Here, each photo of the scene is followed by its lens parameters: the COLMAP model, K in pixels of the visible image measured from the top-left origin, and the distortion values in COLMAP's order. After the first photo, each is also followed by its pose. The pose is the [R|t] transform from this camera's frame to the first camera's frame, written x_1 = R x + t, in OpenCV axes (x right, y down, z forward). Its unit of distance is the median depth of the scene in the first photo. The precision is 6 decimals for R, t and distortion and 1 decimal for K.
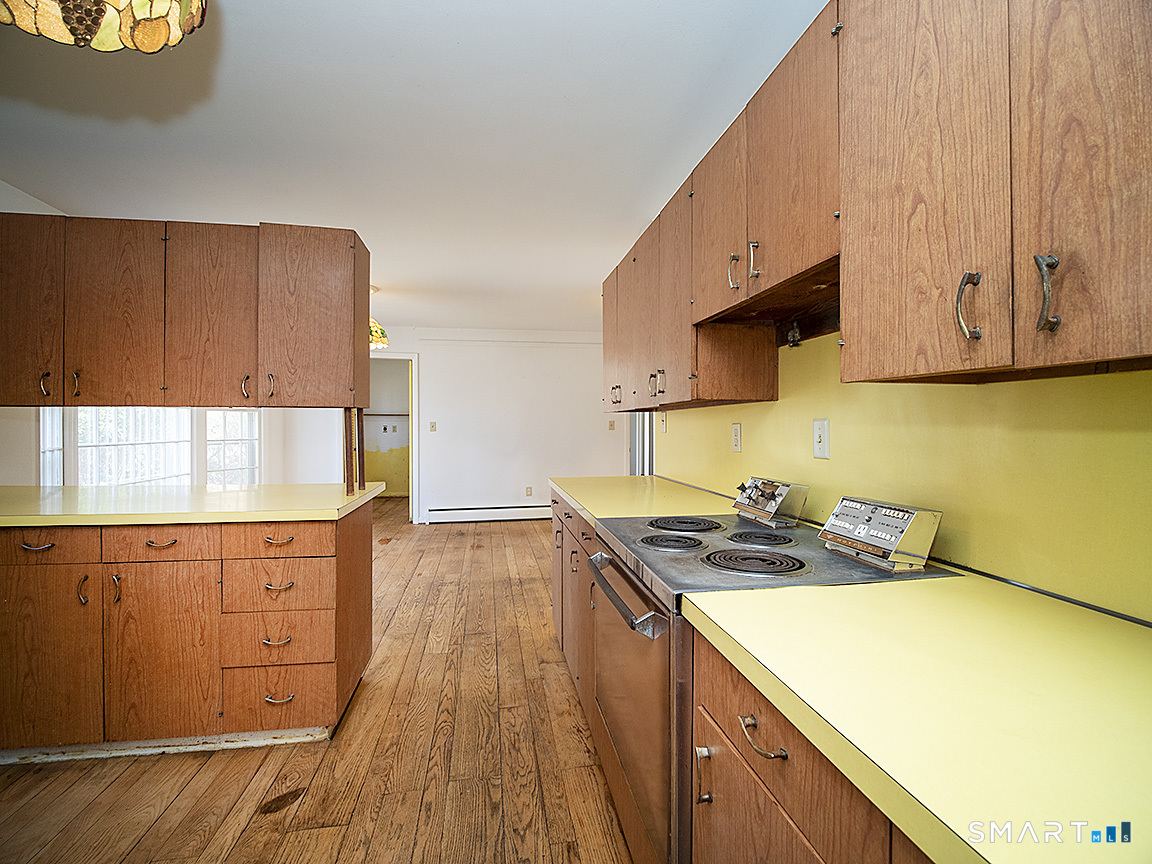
lens RADIAL K [[535.3, 0, 580.6], [0, 535.3, 431.6], [0, 0, 1]] dist [-0.016351, -0.000709]
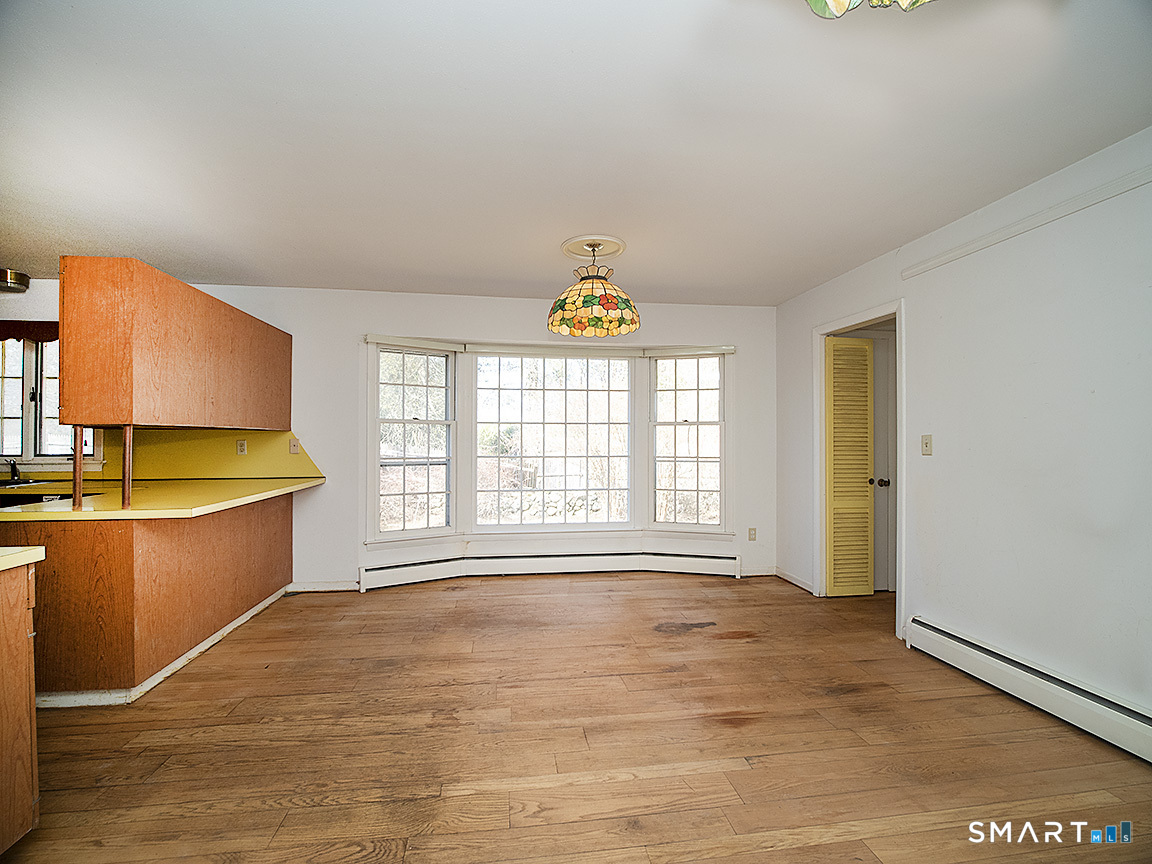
lens RADIAL K [[593.6, 0, 576.0], [0, 593.6, 432.0], [0, 0, 1]] dist [-0.001460, -0.001086]
pose [[-0.014182, -0.011880, -0.999829, 0.534410], [-0.010371, 0.999877, -0.011734, -0.021566], [0.999846, 0.010203, -0.014303, 1.518849]]
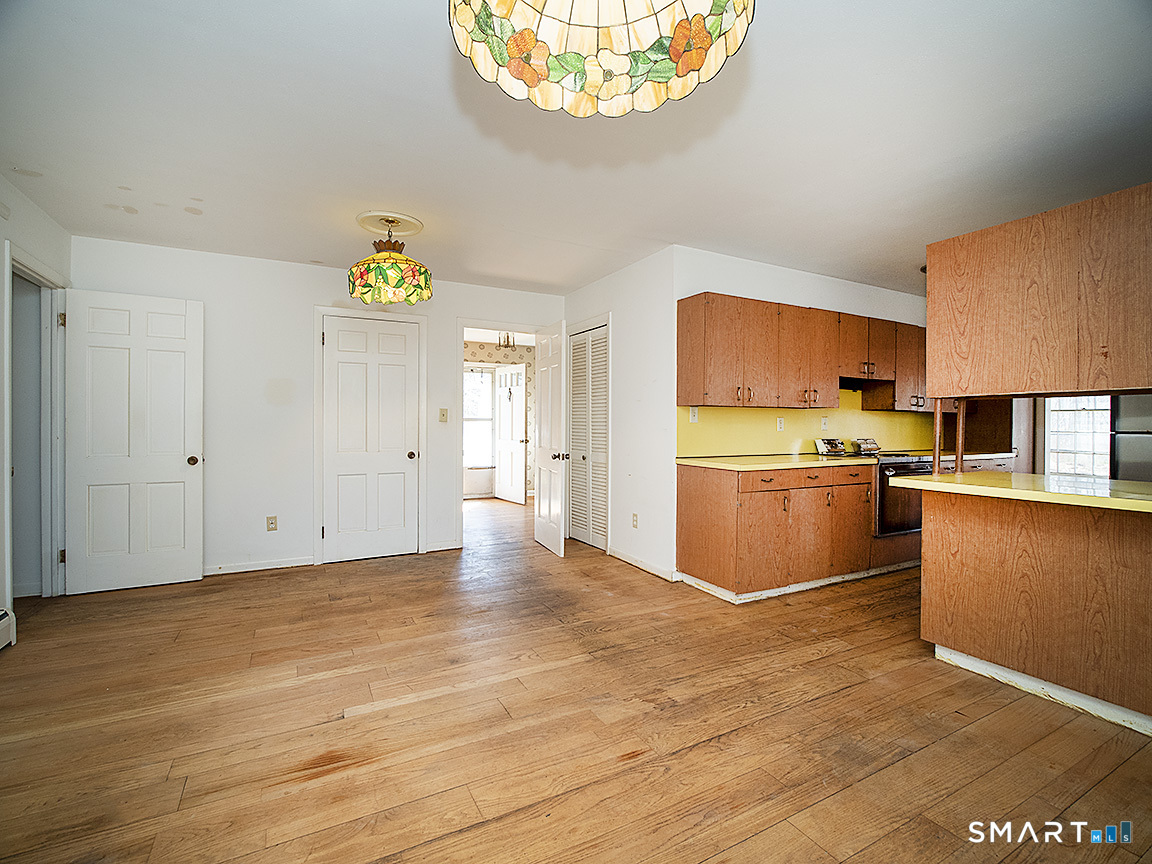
lens RADIAL K [[535.3, 0, 580.6], [0, 535.3, 431.6], [0, 0, 1]] dist [-0.016351, -0.000709]
pose [[-0.321835, -0.011155, 0.946730, -0.972607], [0.004692, 0.999900, 0.013376, 0.003325], [-0.946784, 0.008747, -0.321750, 1.654819]]
